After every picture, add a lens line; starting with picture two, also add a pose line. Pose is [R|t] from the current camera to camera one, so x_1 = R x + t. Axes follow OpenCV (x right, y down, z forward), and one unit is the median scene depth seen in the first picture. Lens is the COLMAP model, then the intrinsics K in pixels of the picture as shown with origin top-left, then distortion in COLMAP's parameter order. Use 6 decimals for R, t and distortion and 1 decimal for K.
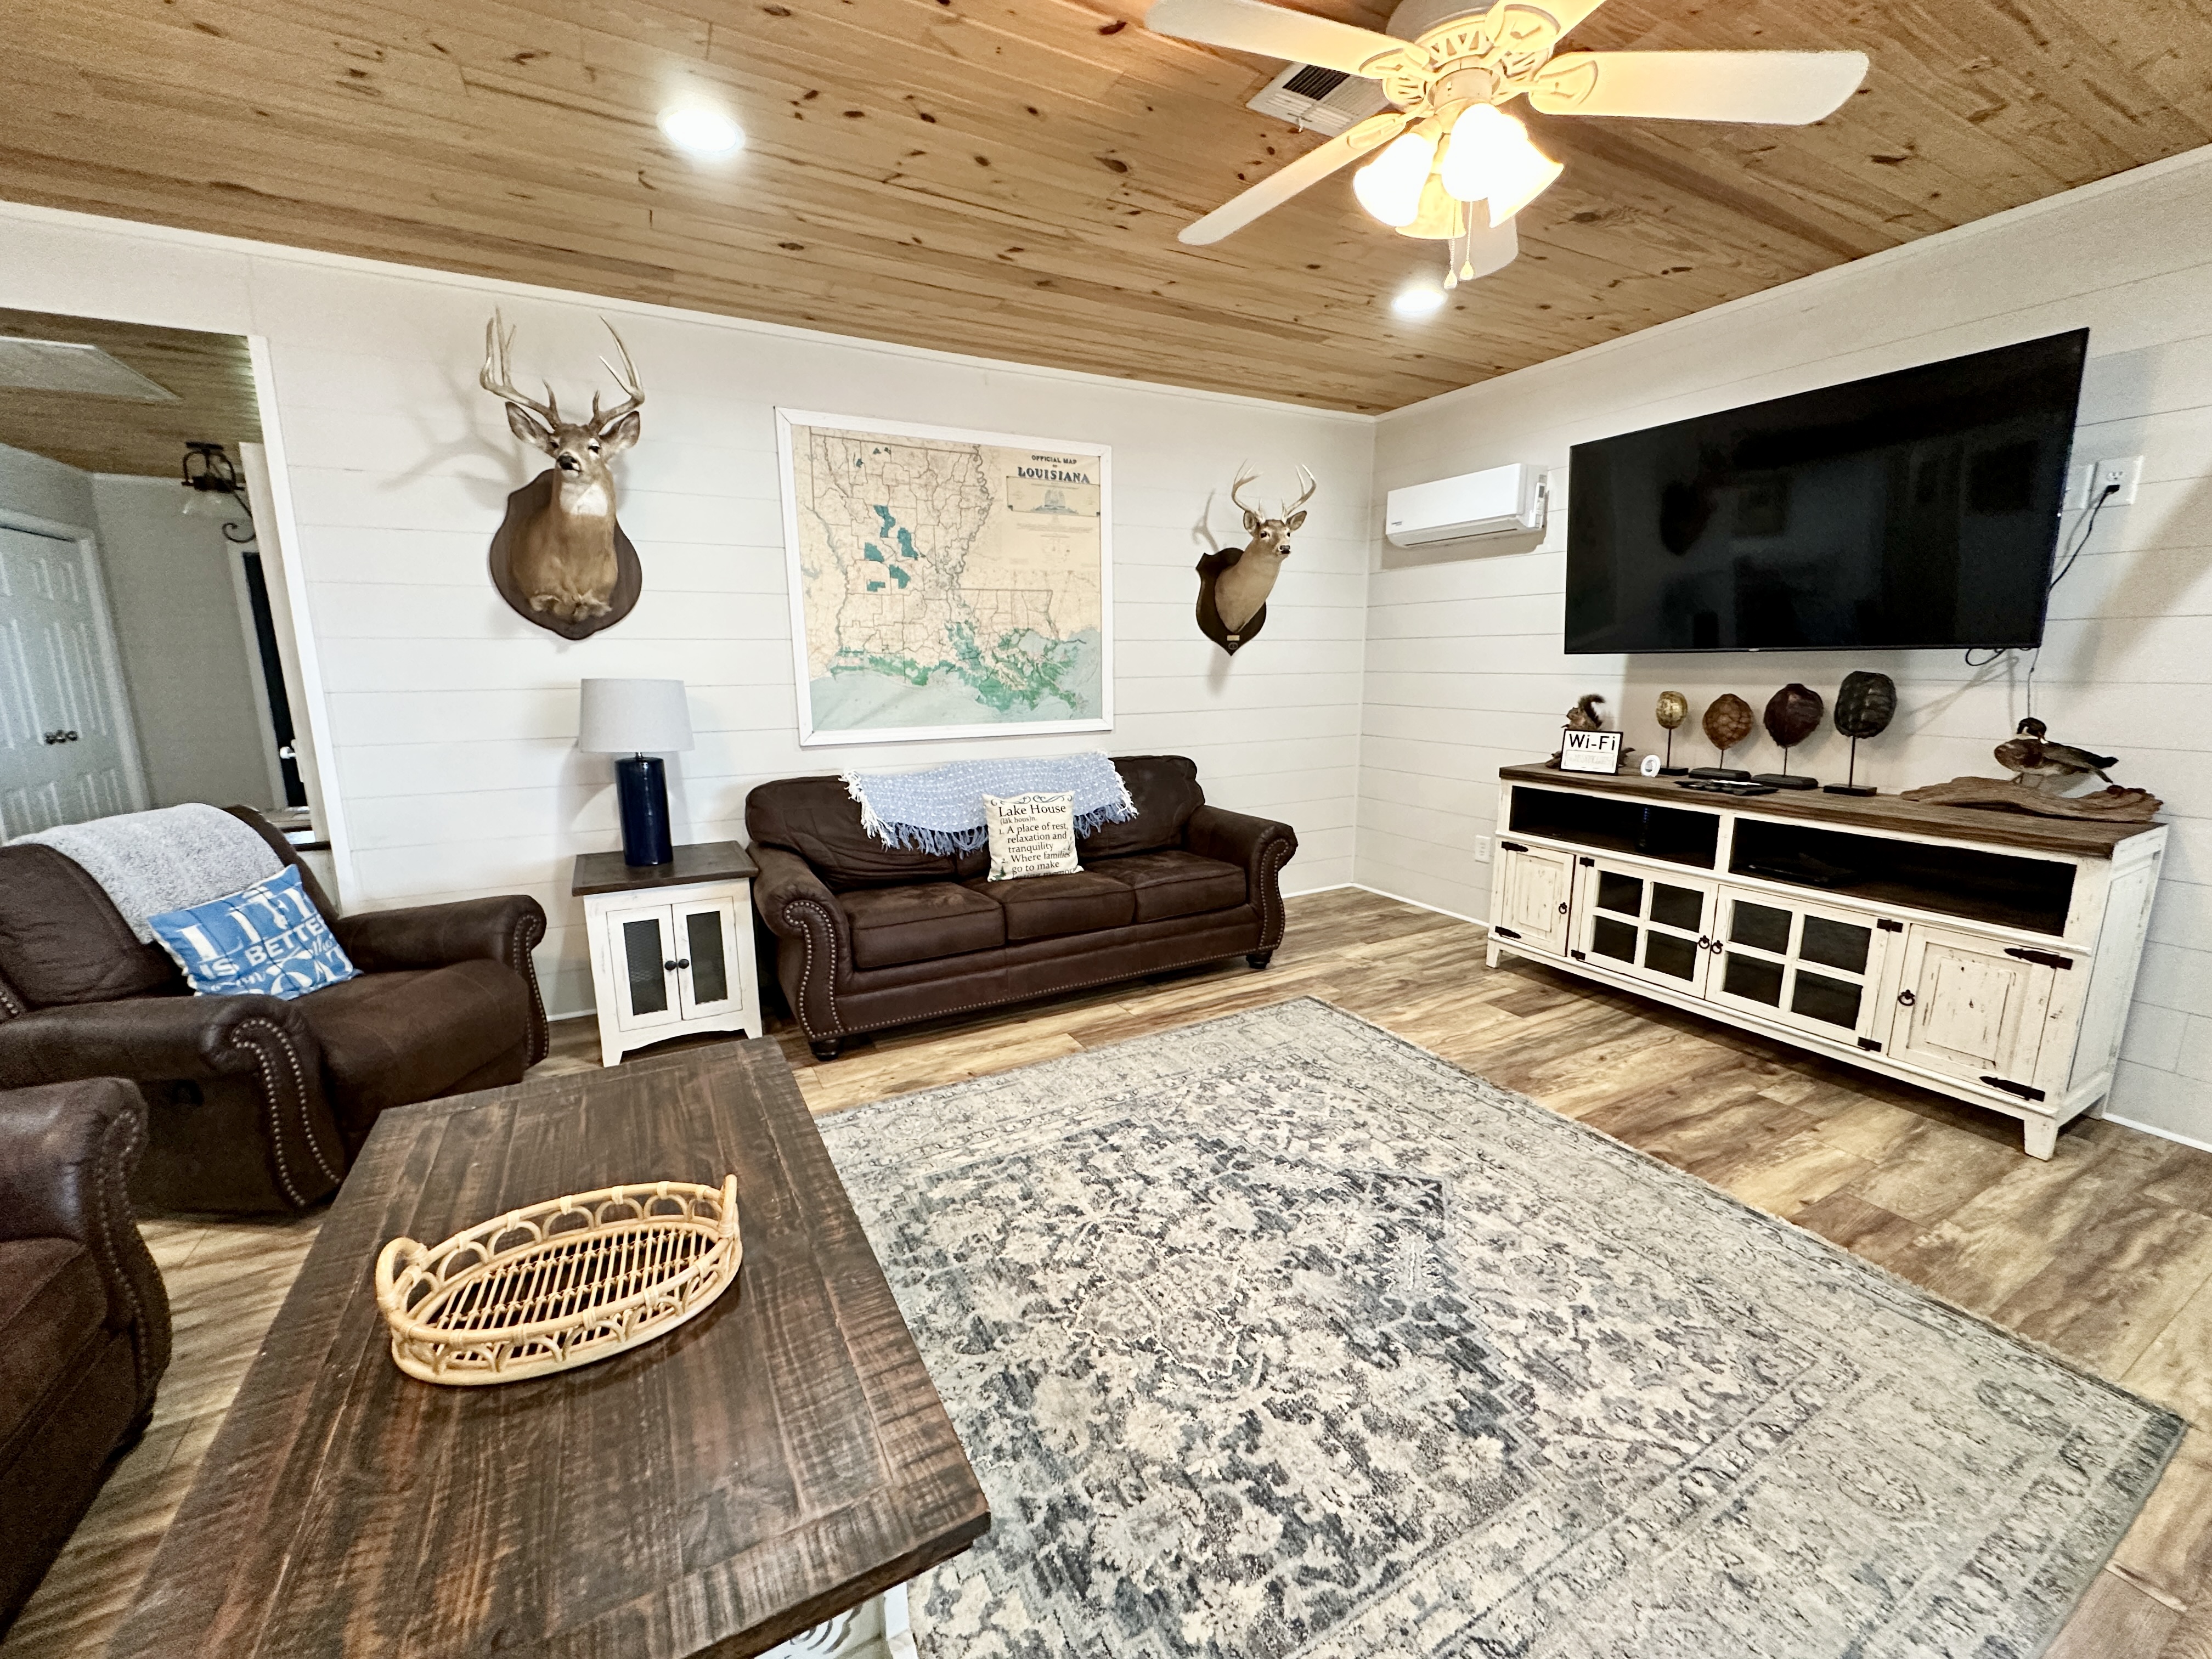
lens RADIAL K [[882.8, 0, 1107.9], [0, 882.8, 829.2], [0, 0, 1]] dist [-0.002548, 0.000736]
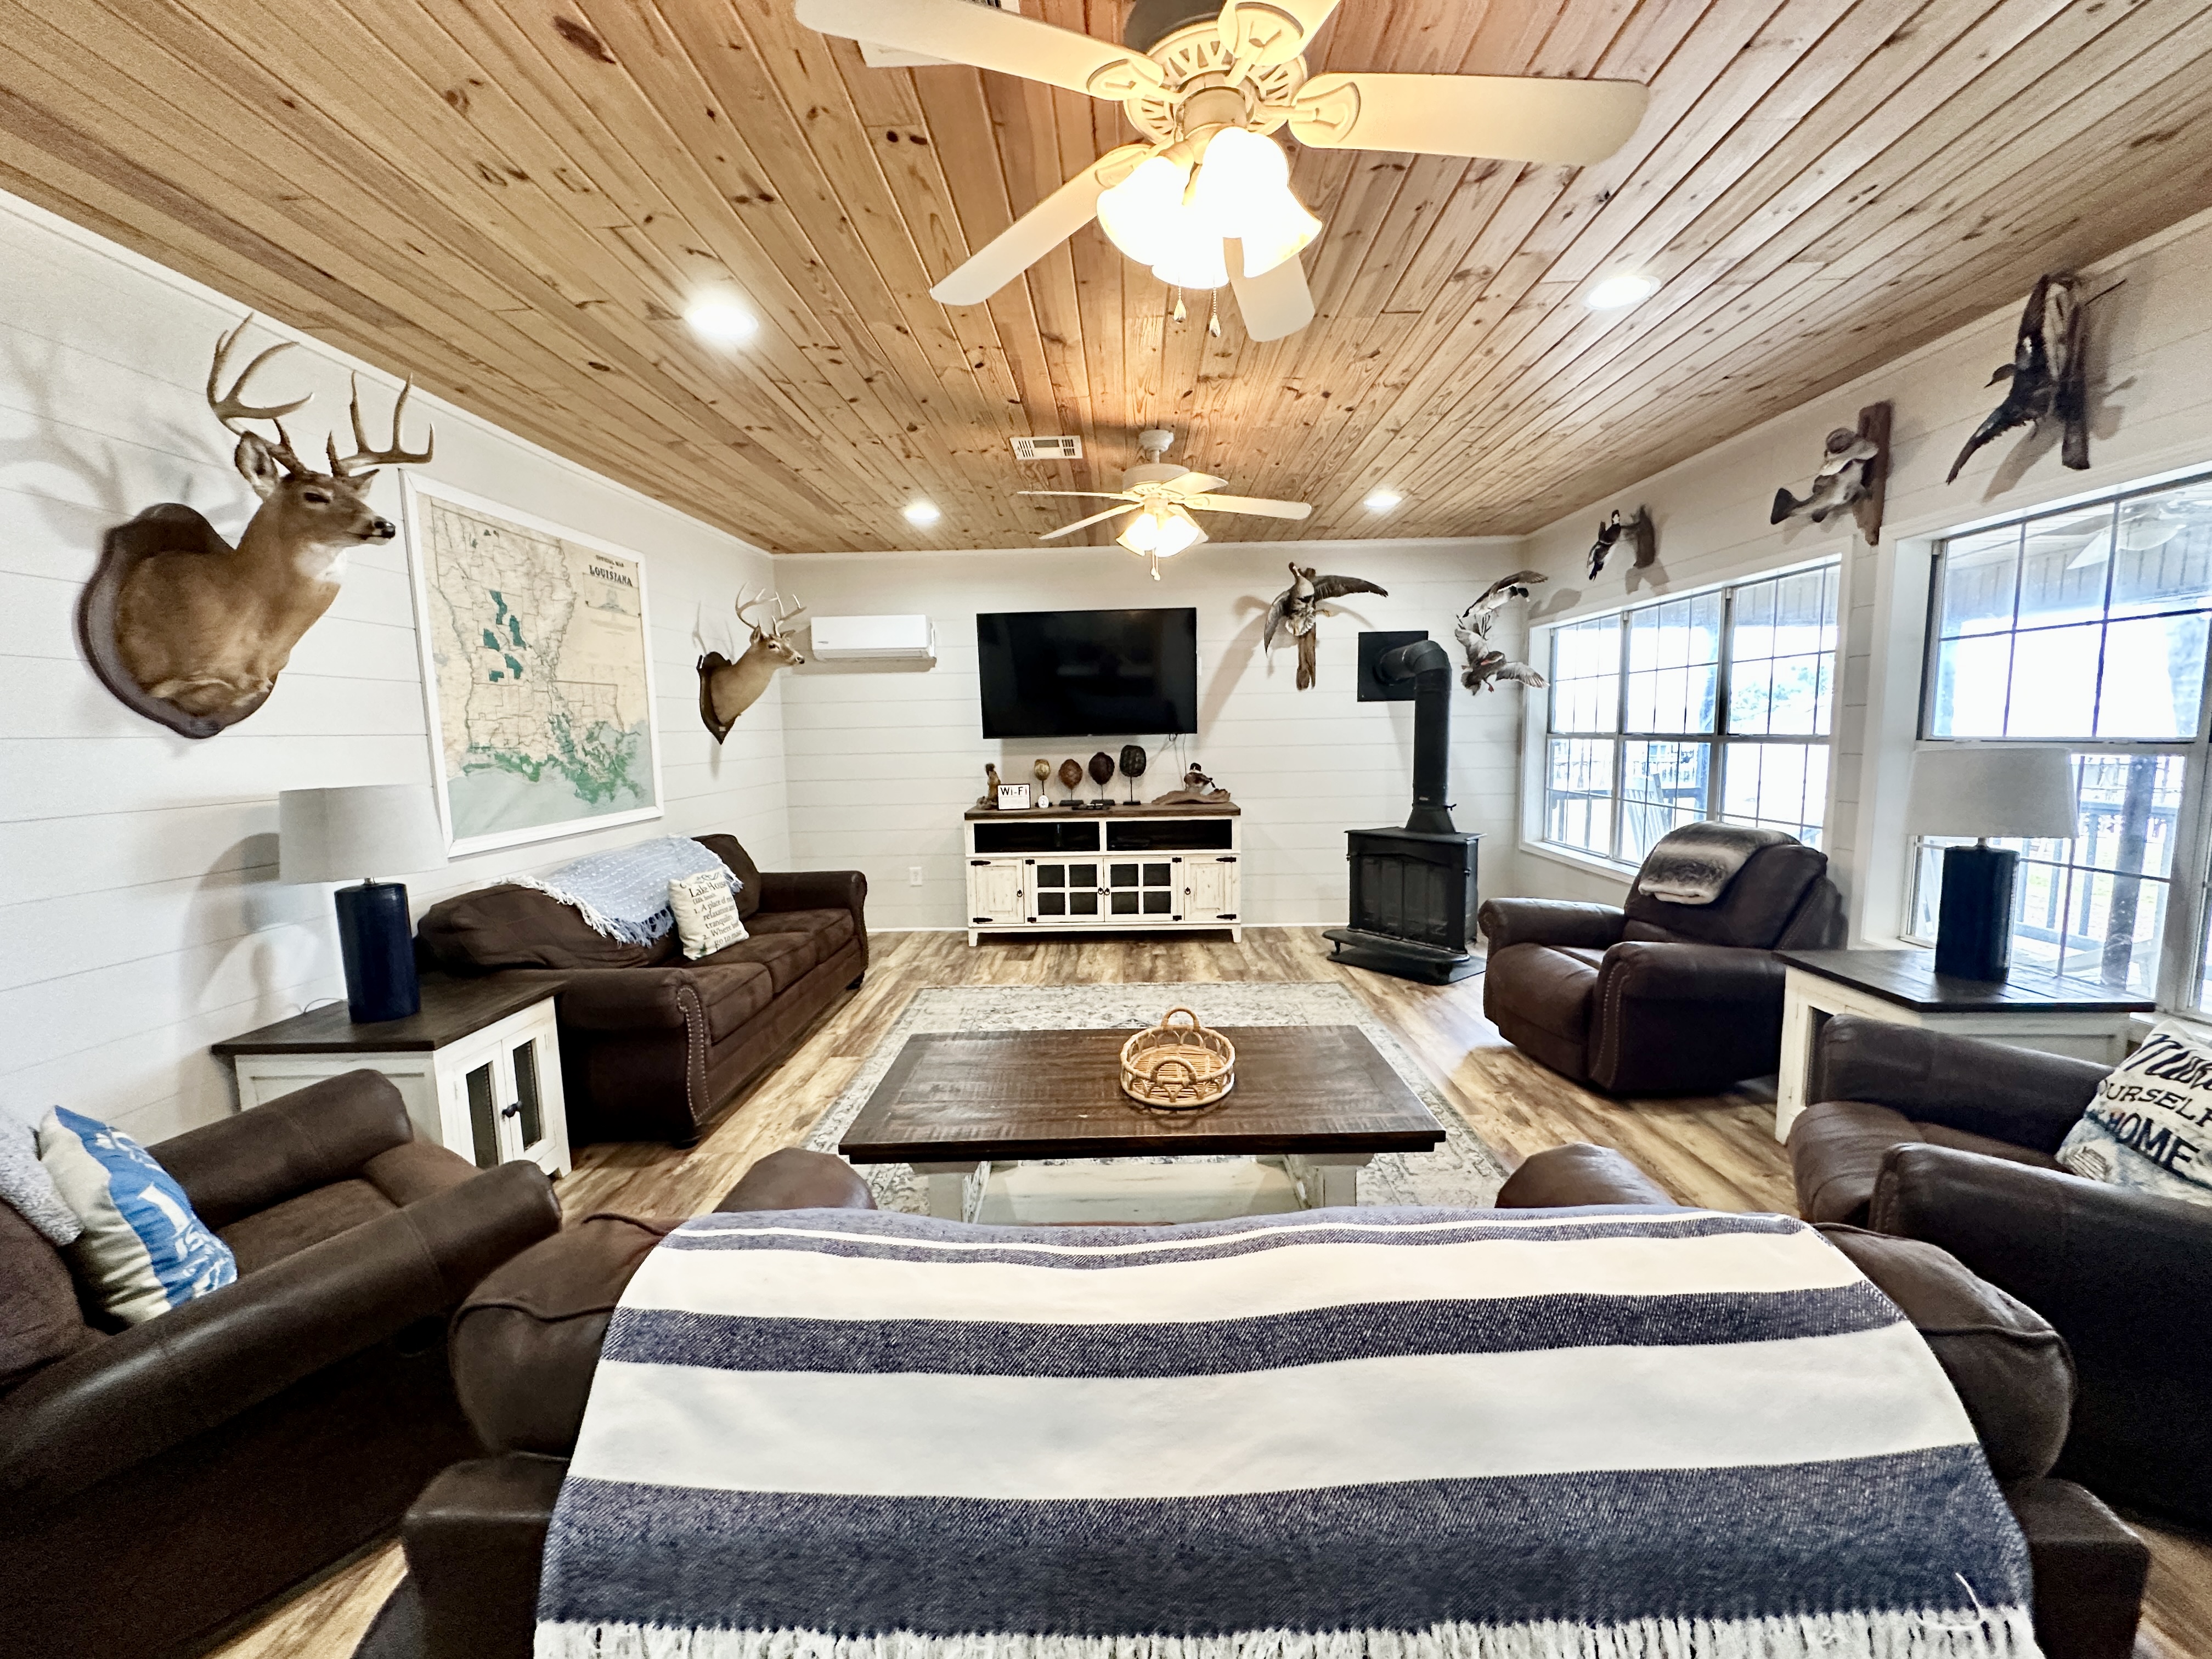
lens RADIAL K [[882.8, 0, 1107.1], [0, 882.8, 828.6], [0, 0, 1]] dist [-0.002548, 0.000736]
pose [[0.492881, -0.101476, 0.864159, -0.861848], [0.181809, 0.983263, 0.011766, -0.018981], [-0.850890, 0.151313, 0.503081, 0.033736]]
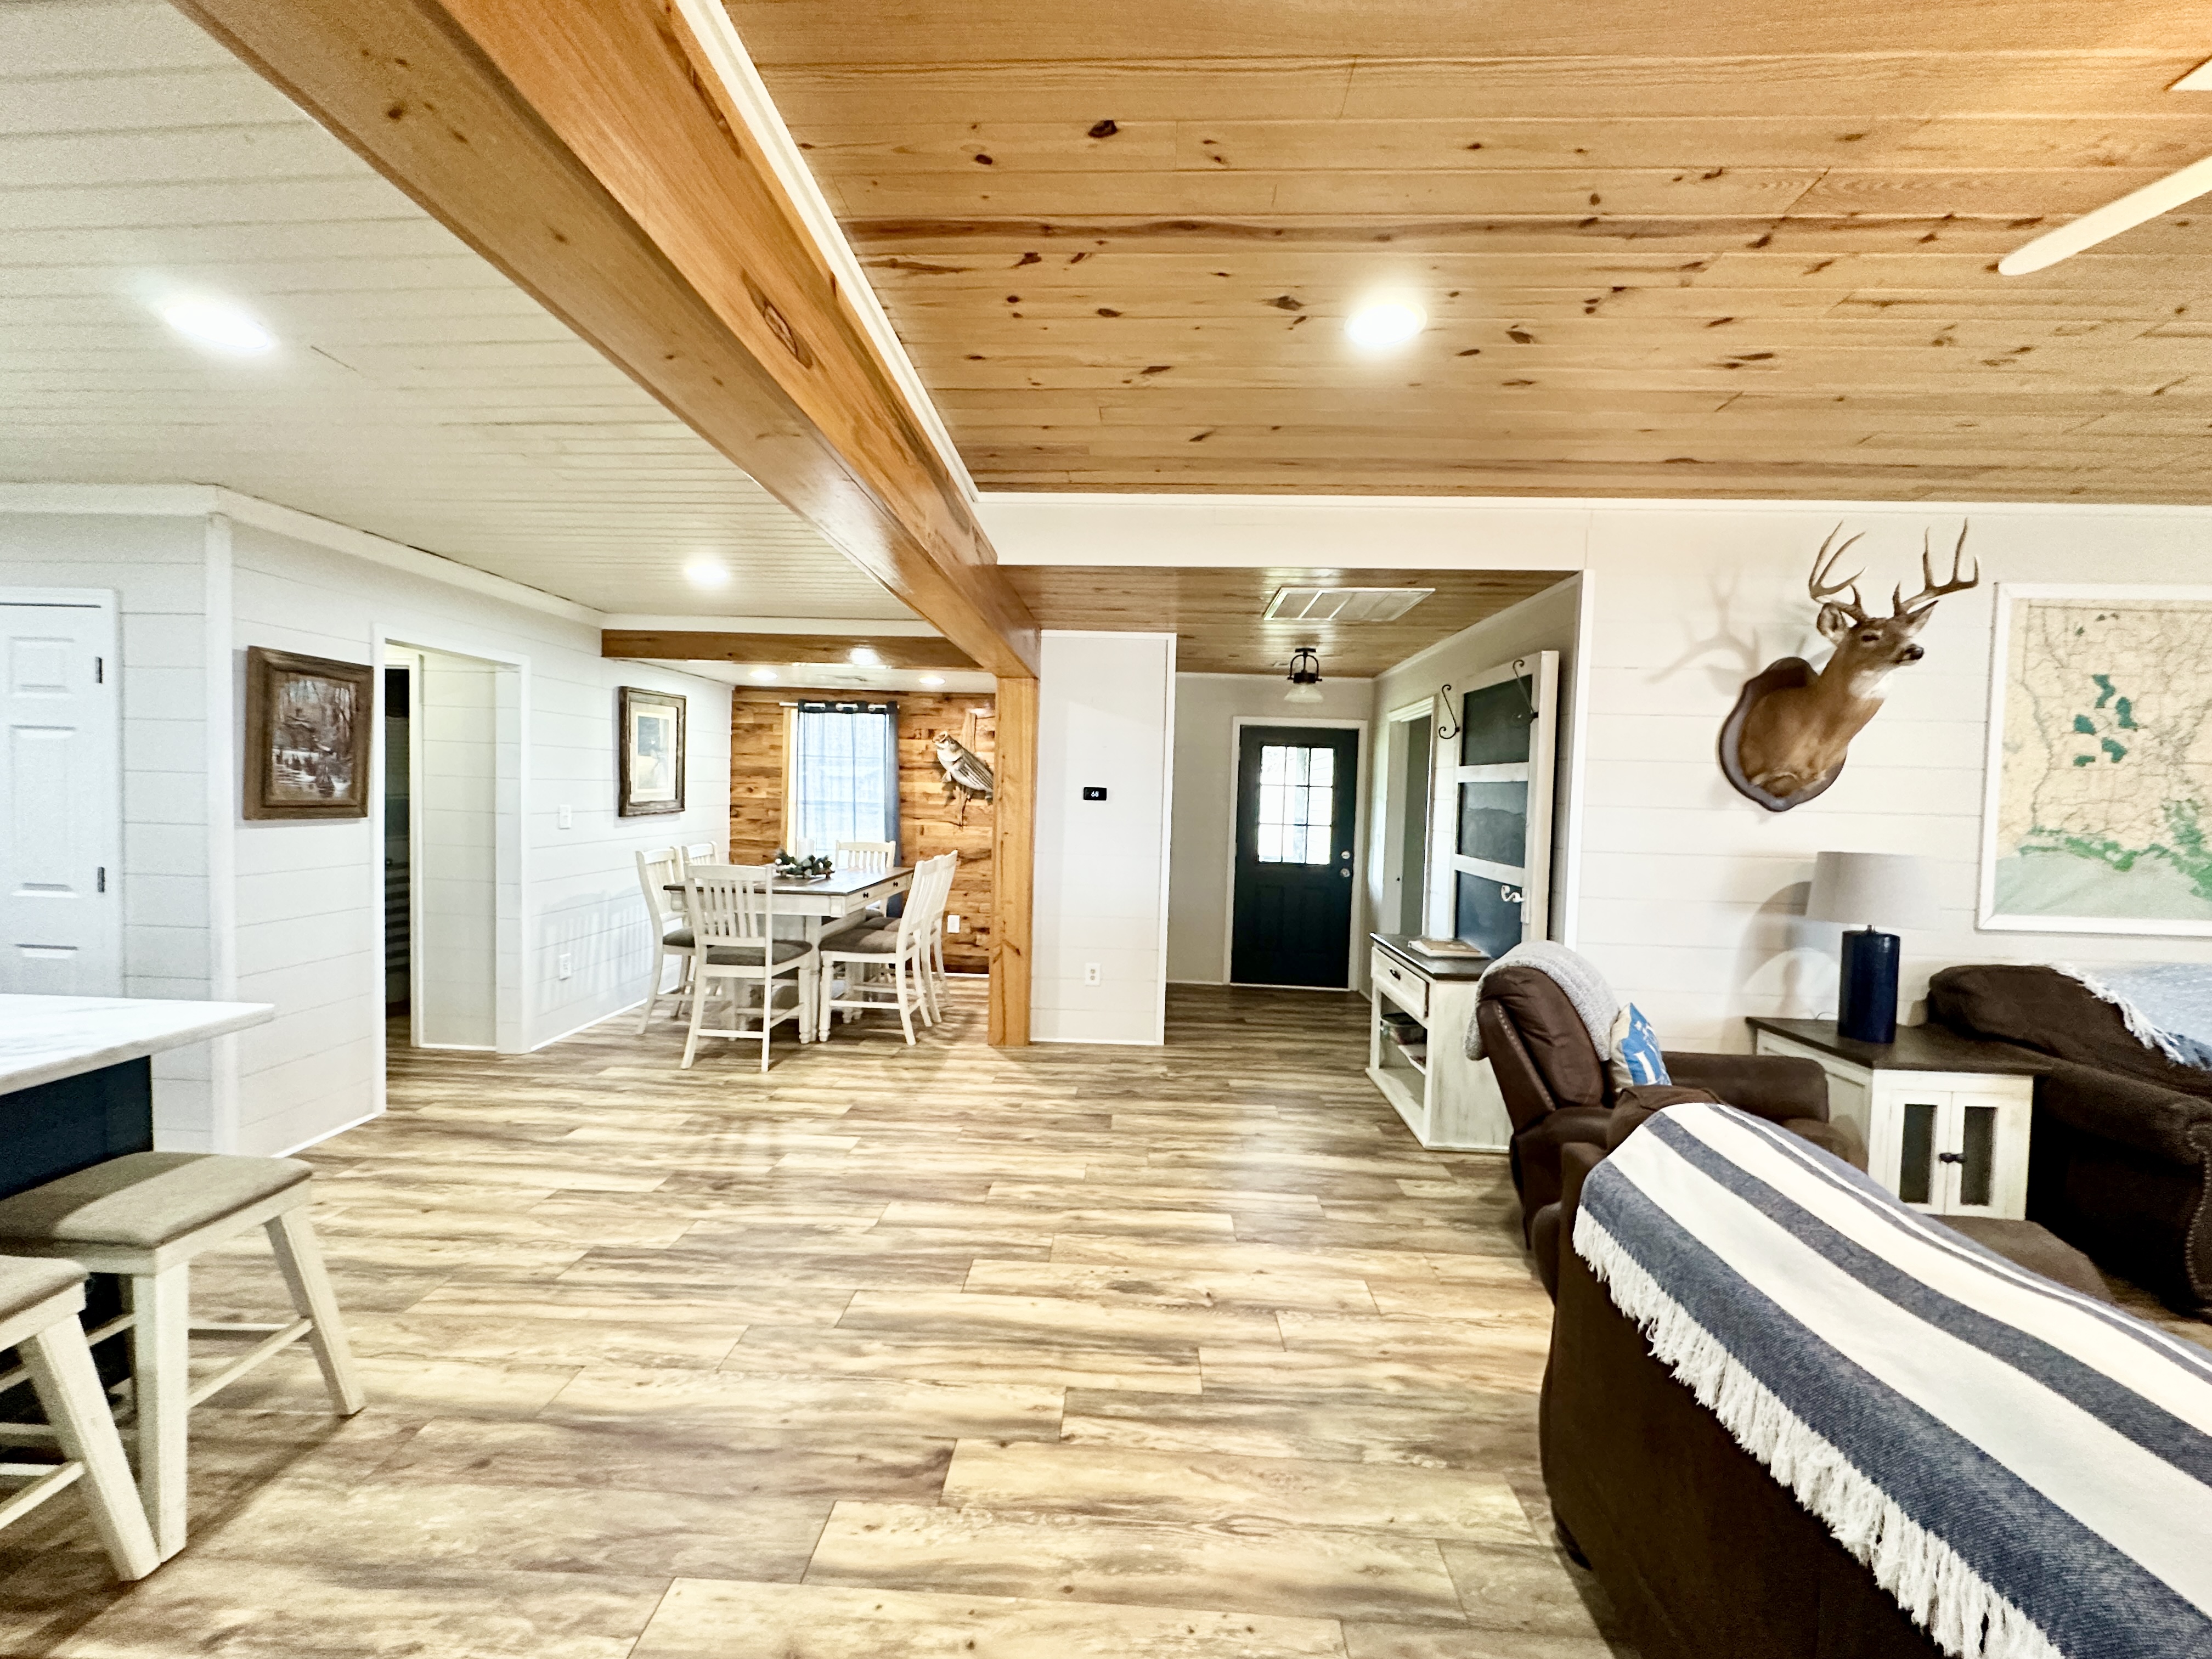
lens RADIAL K [[882.8, 0, 1106.9], [0, 882.8, 829.0], [0, 0, 1]] dist [-0.002548, 0.000736]
pose [[0.858395, 0.047913, -0.510746, -0.750618], [-0.128899, 0.983831, -0.124344, 0.039160], [0.496530, 0.172571, 0.850692, -0.285684]]
